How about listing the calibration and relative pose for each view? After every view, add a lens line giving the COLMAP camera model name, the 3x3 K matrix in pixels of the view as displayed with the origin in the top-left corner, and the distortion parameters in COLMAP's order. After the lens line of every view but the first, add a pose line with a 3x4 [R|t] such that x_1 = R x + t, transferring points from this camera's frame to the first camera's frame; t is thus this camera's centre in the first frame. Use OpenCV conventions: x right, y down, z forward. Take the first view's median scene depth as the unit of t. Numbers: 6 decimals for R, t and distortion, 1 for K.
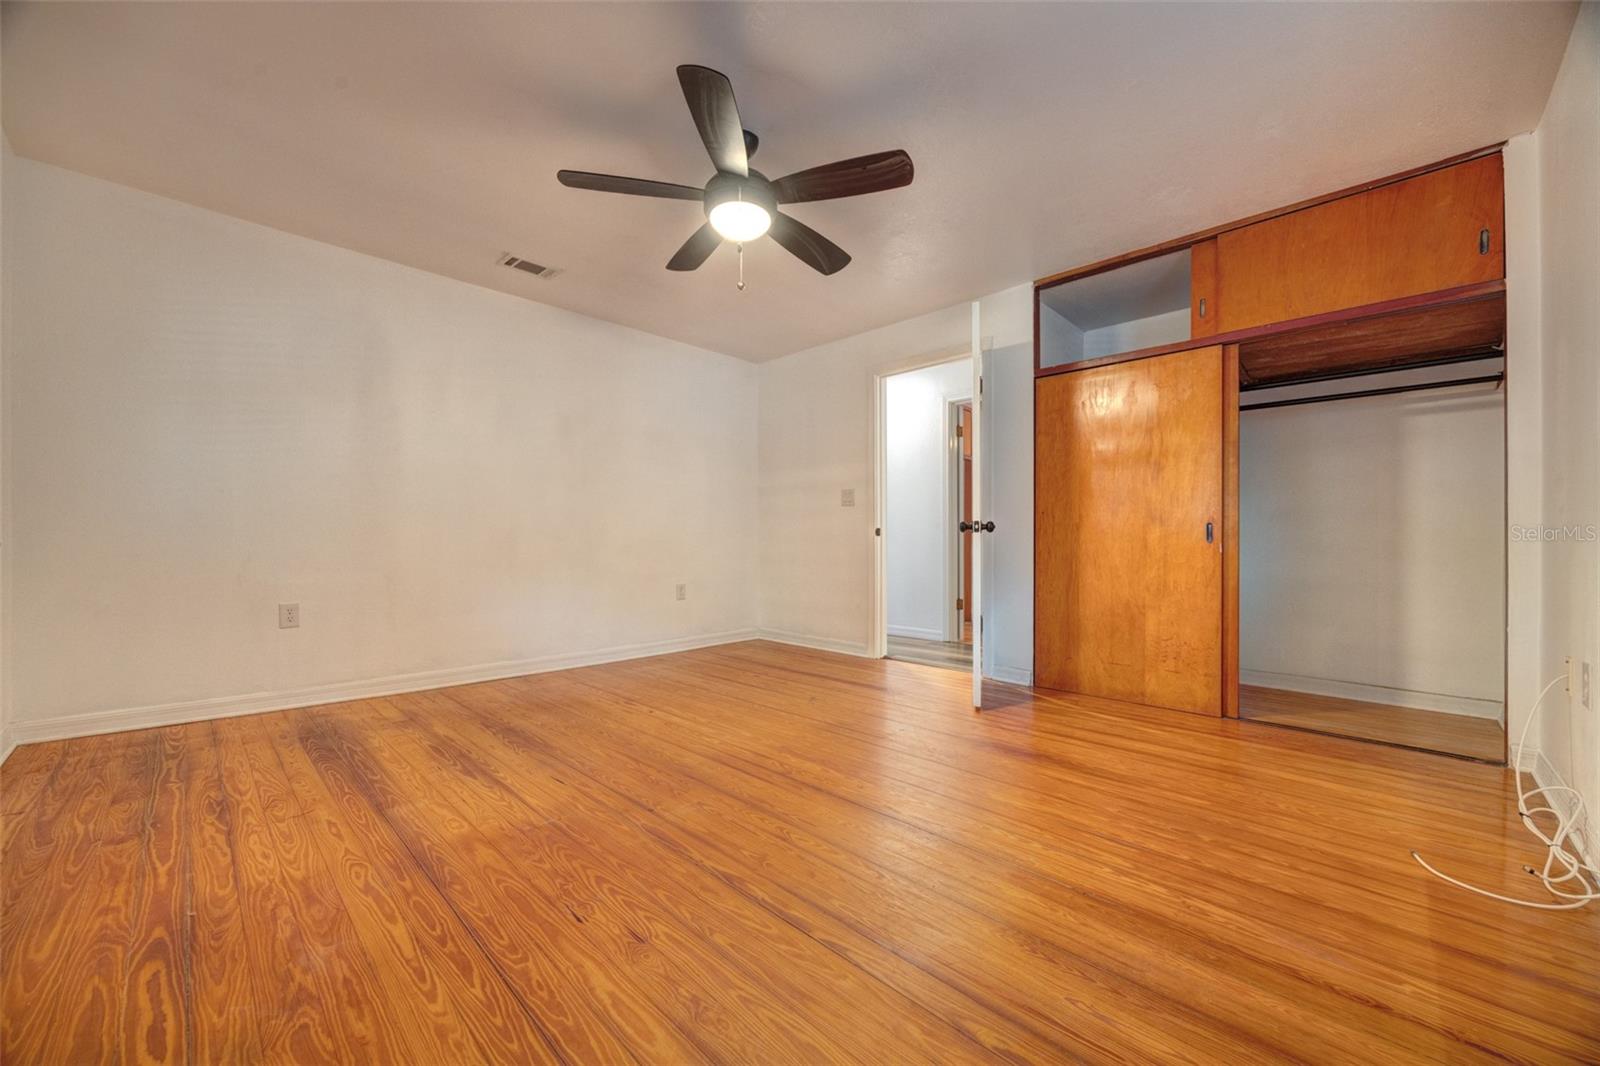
lens RADIAL K [[608.7, 0, 802.2], [0, 608.7, 538.8], [0, 0, 1]] dist [0.000168, 0.000224]
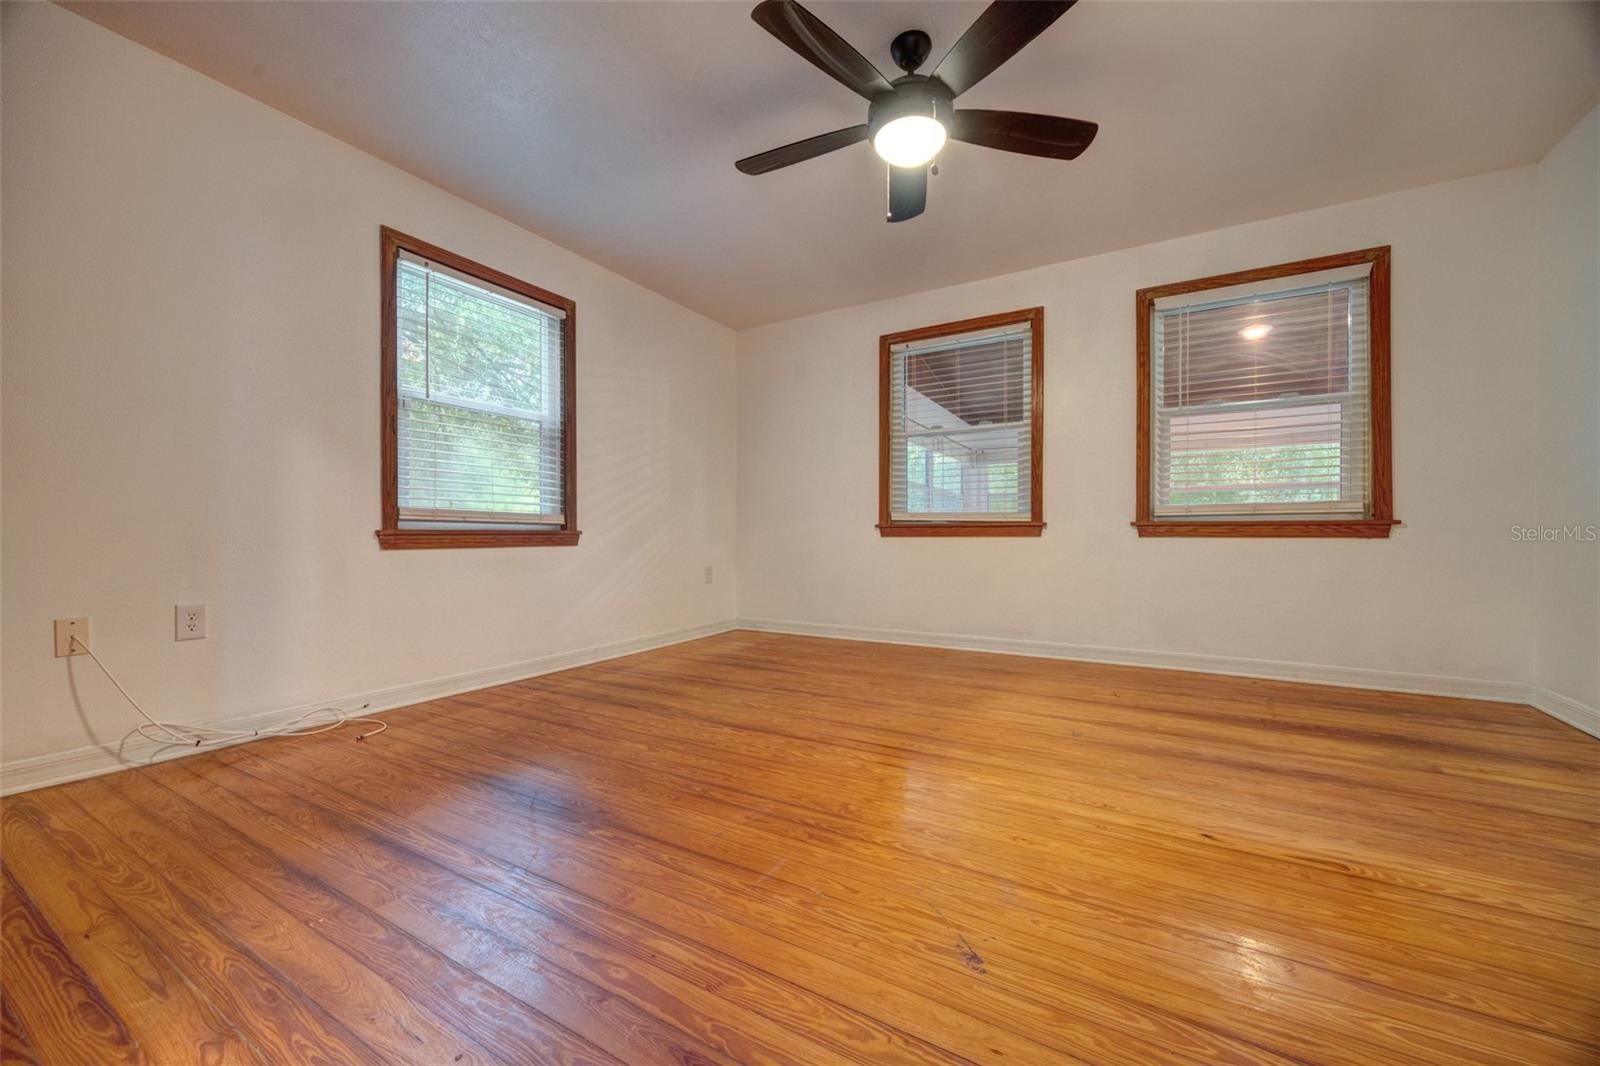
lens RADIAL K [[608.7, 0, 802.2], [0, 608.7, 538.8], [0, 0, 1]] dist [0.000168, 0.000224]
pose [[-0.969217, -0.003894, -0.246176, 0.207064], [-0.002949, 0.999987, -0.004208, 0.038733], [0.246190, -0.003353, -0.969216, 1.417690]]
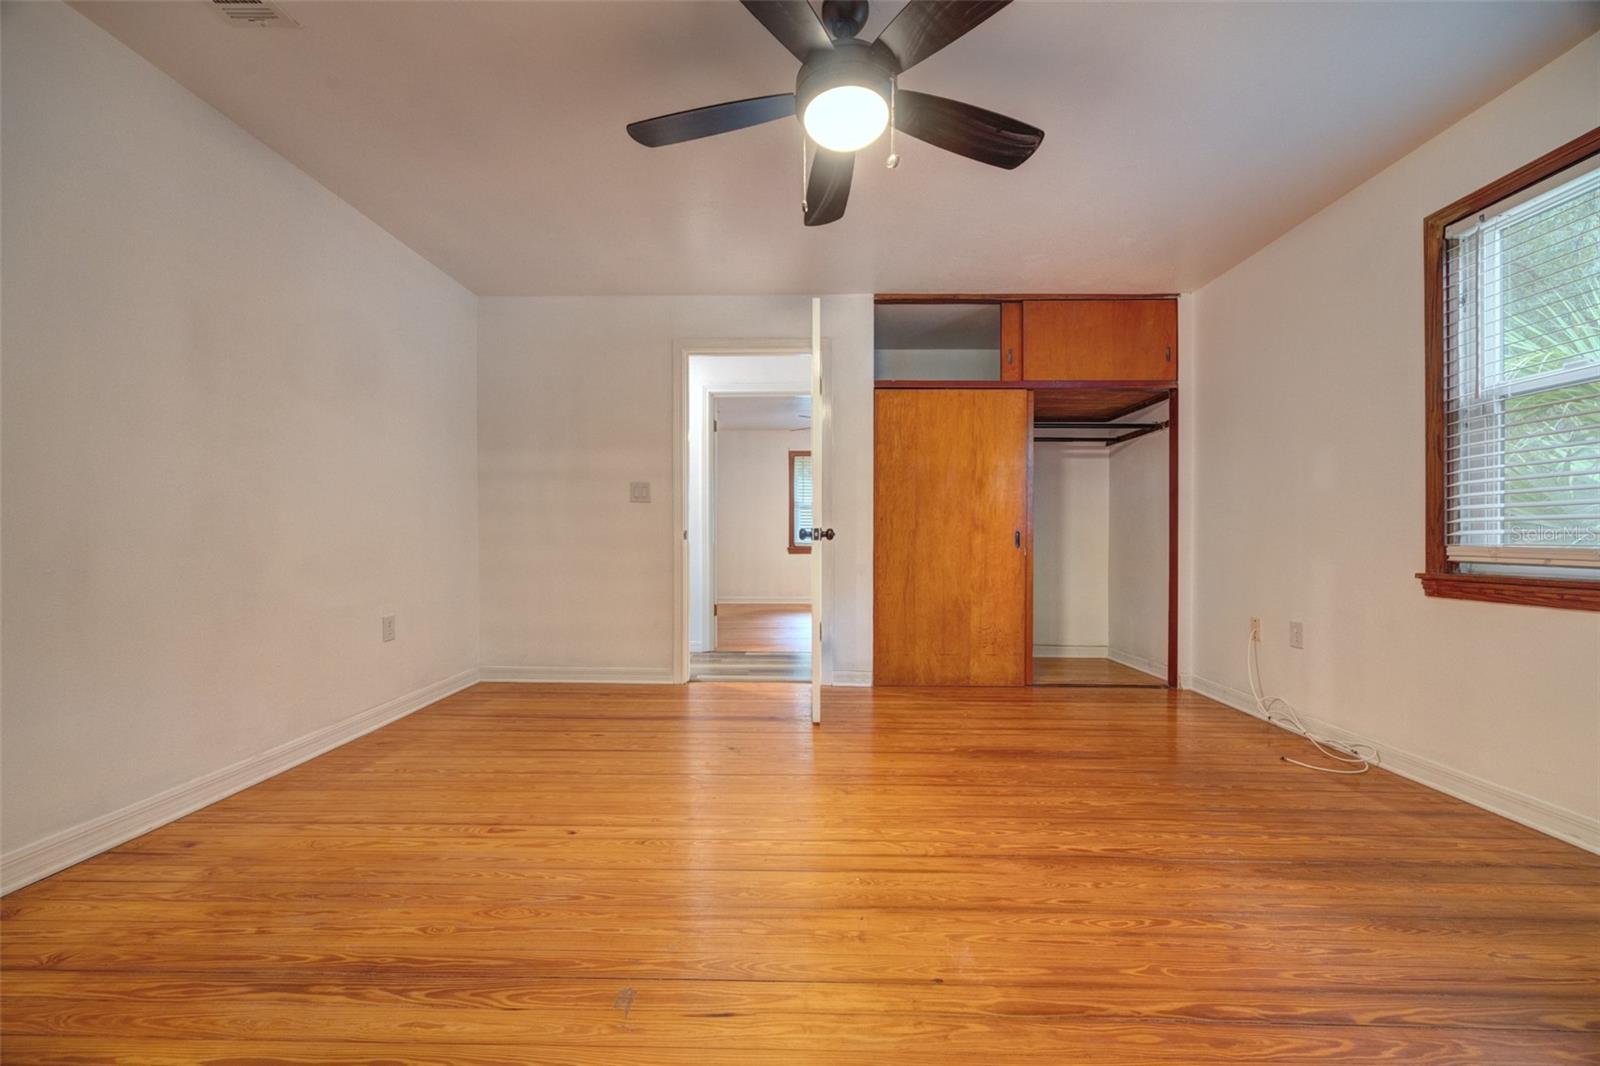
lens RADIAL K [[611.1, 0, 792.3], [0, 611.1, 537.1], [0, 0, 1]] dist [-0.000853, 0.000120]
pose [[0.732929, -0.002748, 0.680299, -0.509460], [-0.004205, 0.999954, 0.008569, -0.023425], [-0.680292, -0.009141, 0.732884, 0.396013]]
